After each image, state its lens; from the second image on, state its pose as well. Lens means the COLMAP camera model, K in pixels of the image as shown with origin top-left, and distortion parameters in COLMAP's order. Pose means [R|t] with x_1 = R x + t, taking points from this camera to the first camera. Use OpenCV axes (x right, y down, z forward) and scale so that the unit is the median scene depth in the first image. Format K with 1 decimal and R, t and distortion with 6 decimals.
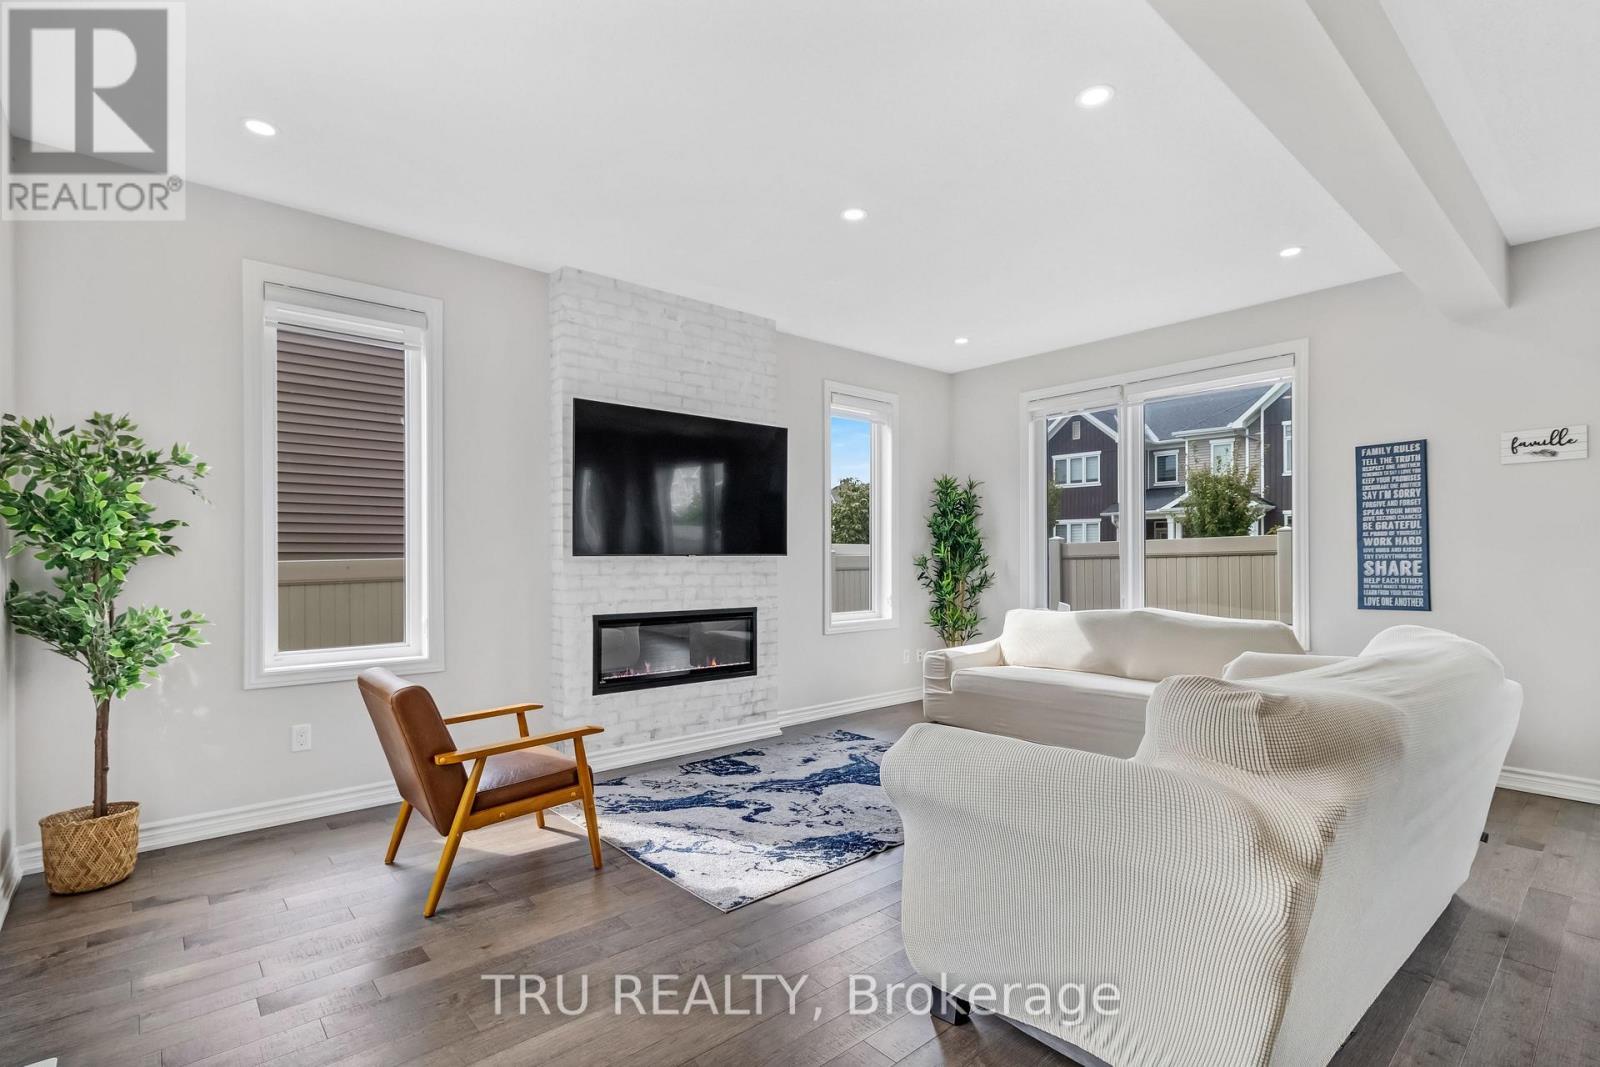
lens RADIAL K [[747.4, 0, 795.4], [0, 747.4, 541.7], [0, 0, 1]] dist [0.004433, -0.000233]
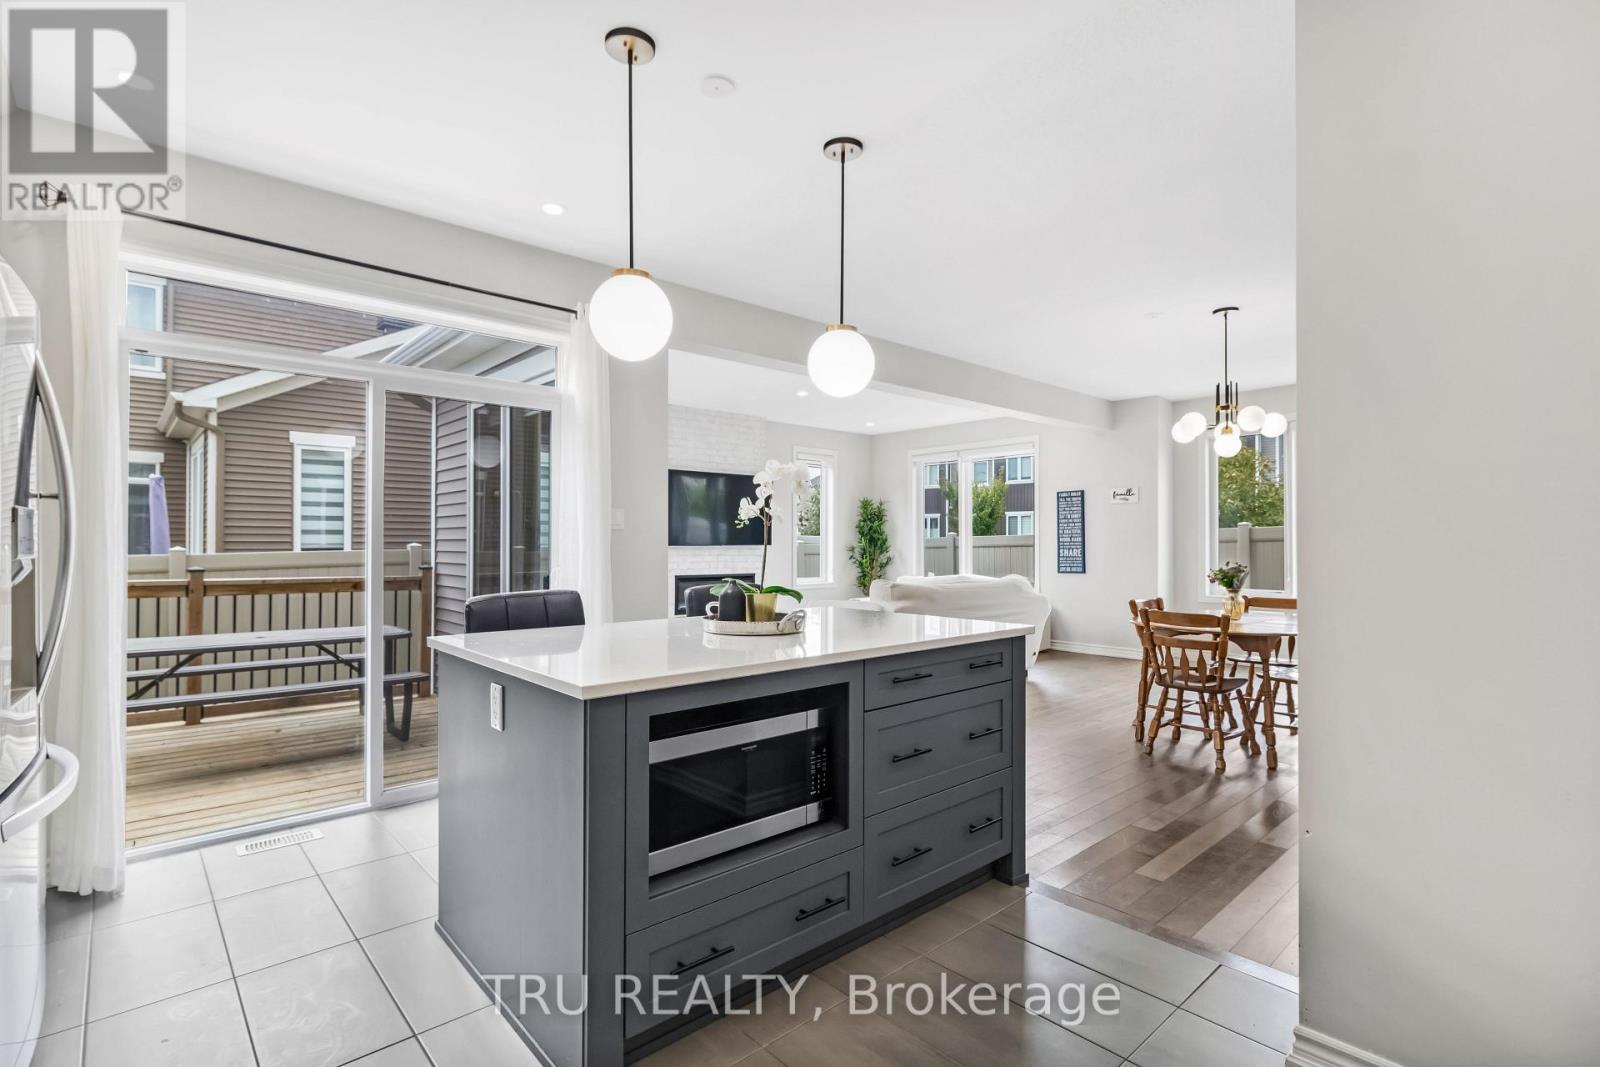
lens RADIAL K [[747.4, 0, 795.4], [0, 747.4, 541.7], [0, 0, 1]] dist [0.004433, -0.000233]
pose [[0.999734, 0.002794, 0.022897, 0.004107], [-0.003211, 0.999829, 0.018186, -0.020528], [-0.022842, -0.018255, 0.999572, -0.715999]]
